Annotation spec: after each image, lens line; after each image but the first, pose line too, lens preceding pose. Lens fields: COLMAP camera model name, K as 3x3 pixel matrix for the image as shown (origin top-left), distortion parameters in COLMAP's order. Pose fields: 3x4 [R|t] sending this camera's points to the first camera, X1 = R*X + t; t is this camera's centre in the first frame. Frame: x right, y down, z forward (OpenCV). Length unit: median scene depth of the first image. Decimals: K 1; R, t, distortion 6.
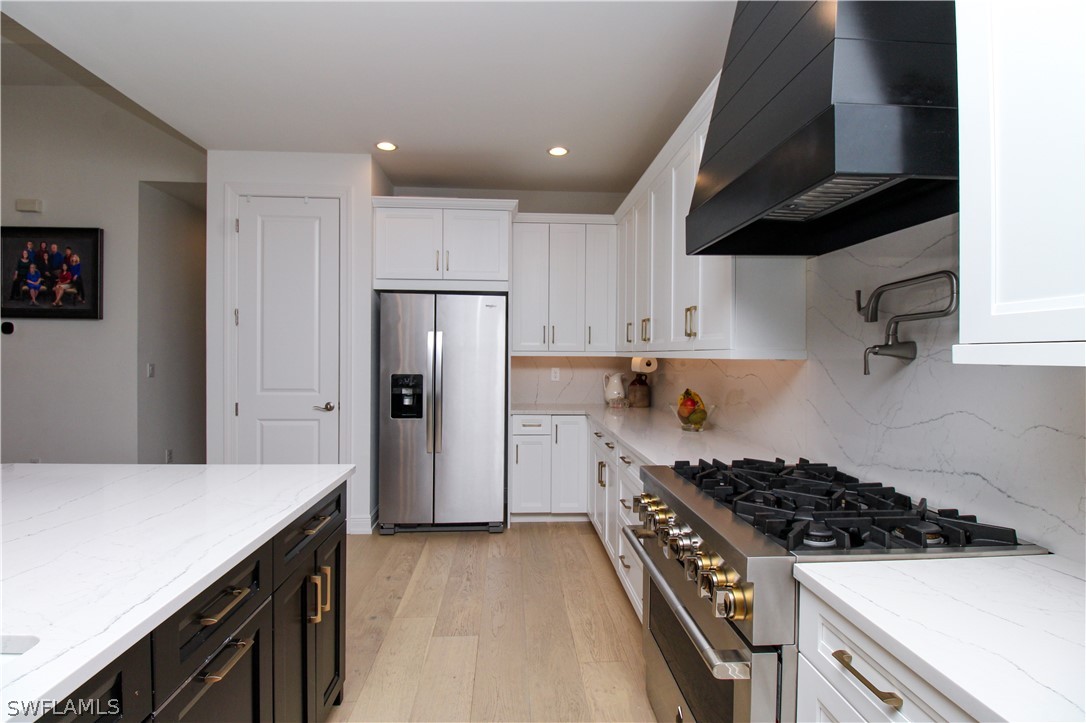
lens RADIAL K [[505.7, 0, 551.8], [0, 505.7, 370.9], [0, 0, 1]] dist [0.004057, -0.009947]
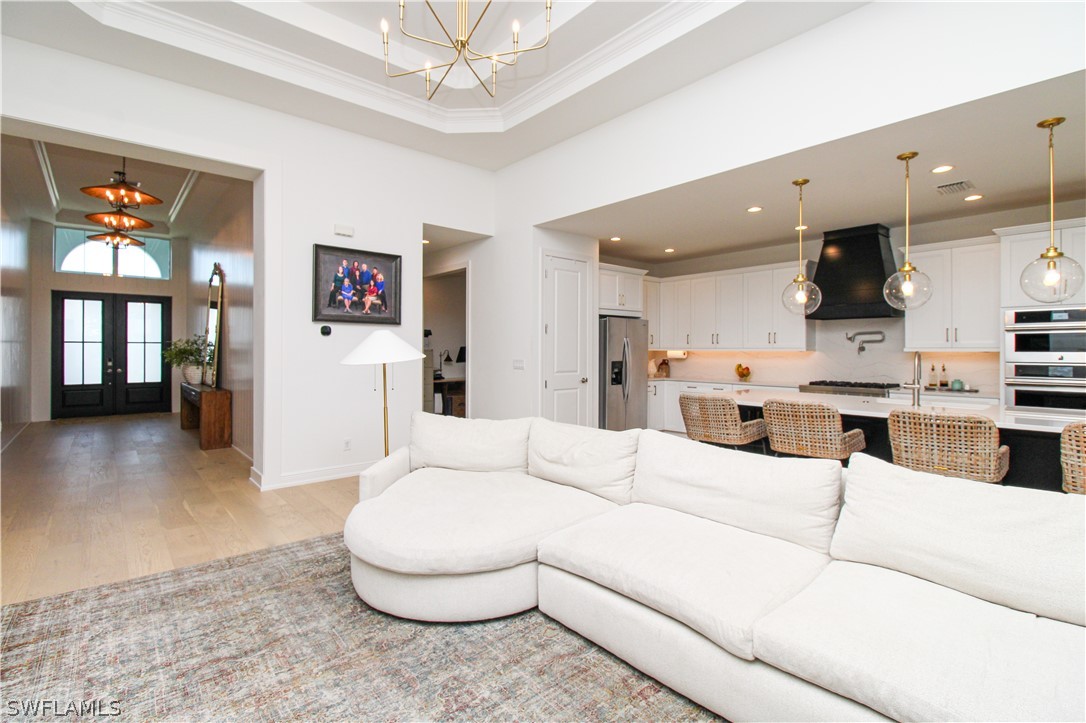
lens RADIAL K [[505.7, 0, 540.8], [0, 505.7, 349.8], [0, 0, 1]] dist [0.004057, -0.009947]
pose [[0.795777, -0.007814, 0.605539, -1.403885], [0.024550, 0.999511, -0.019365, -0.004713], [-0.605092, 0.030276, 0.795580, -0.256445]]
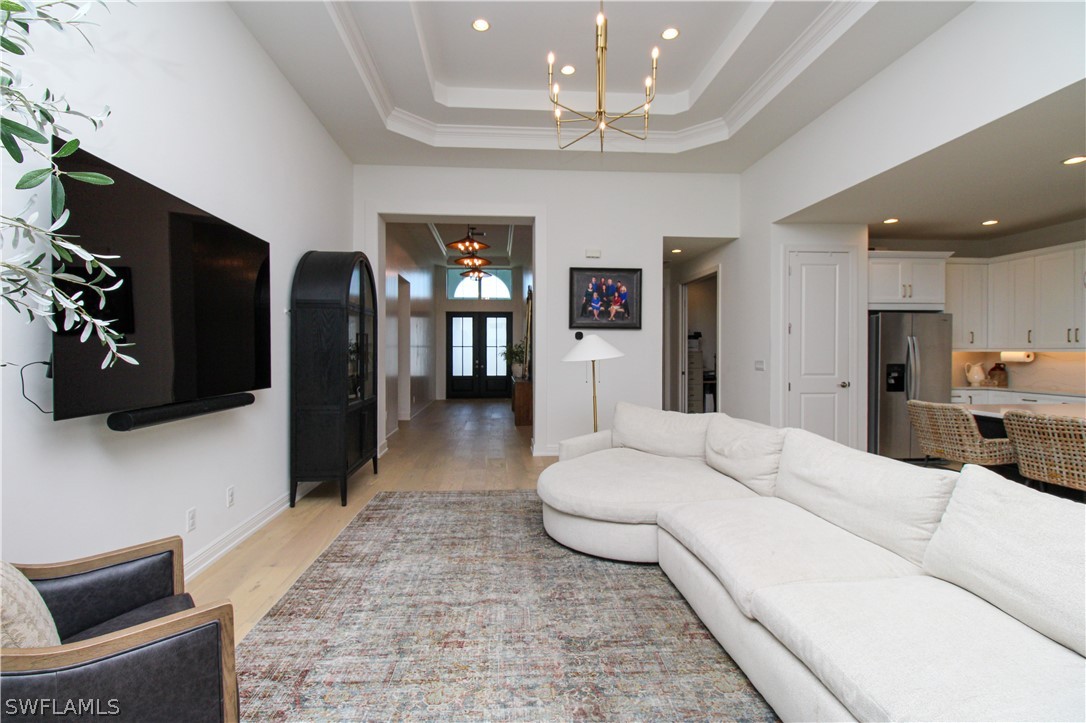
lens RADIAL K [[505.7, 0, 527.4], [0, 505.7, 356.0], [0, 0, 1]] dist [0.004057, -0.009947]
pose [[0.999957, -0.008738, -0.003229, -1.232158], [0.008661, 0.999694, -0.023186, 0.007943], [0.003431, 0.023157, 0.999726, -0.493510]]
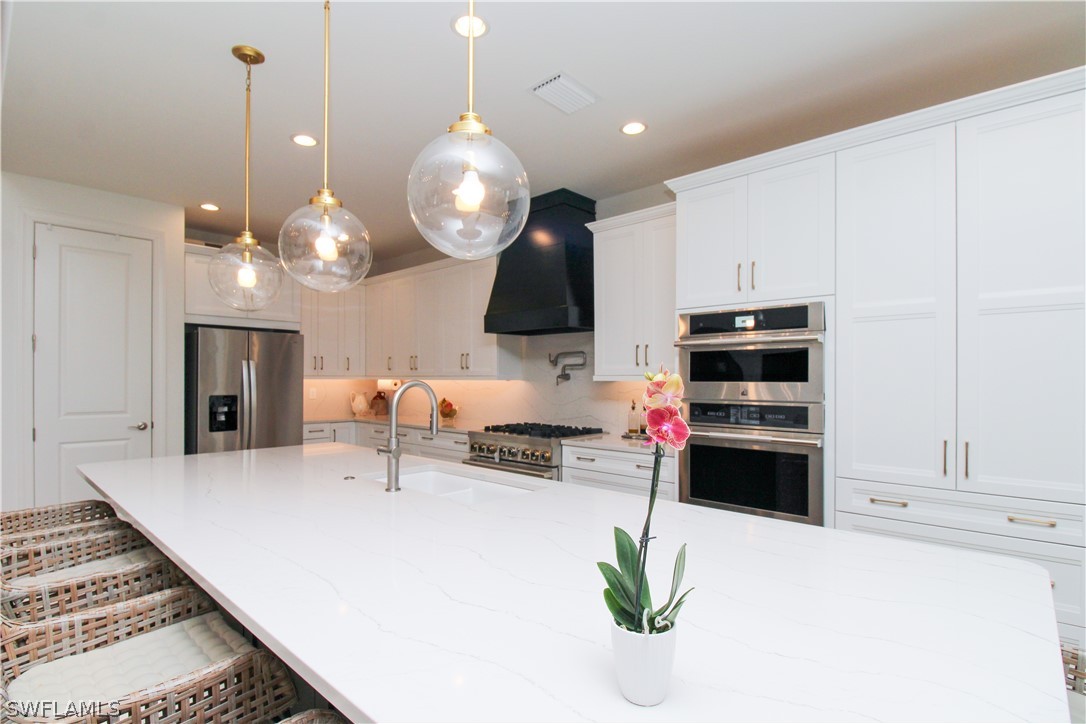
lens RADIAL K [[505.7, 0, 544.4], [0, 505.7, 373.9], [0, 0, 1]] dist [0.004057, -0.009947]
pose [[0.708897, 0.001572, 0.705311, -0.515407], [0.025093, 0.999308, -0.027447, 0.007372], [-0.704866, 0.037155, 0.708367, -0.347836]]
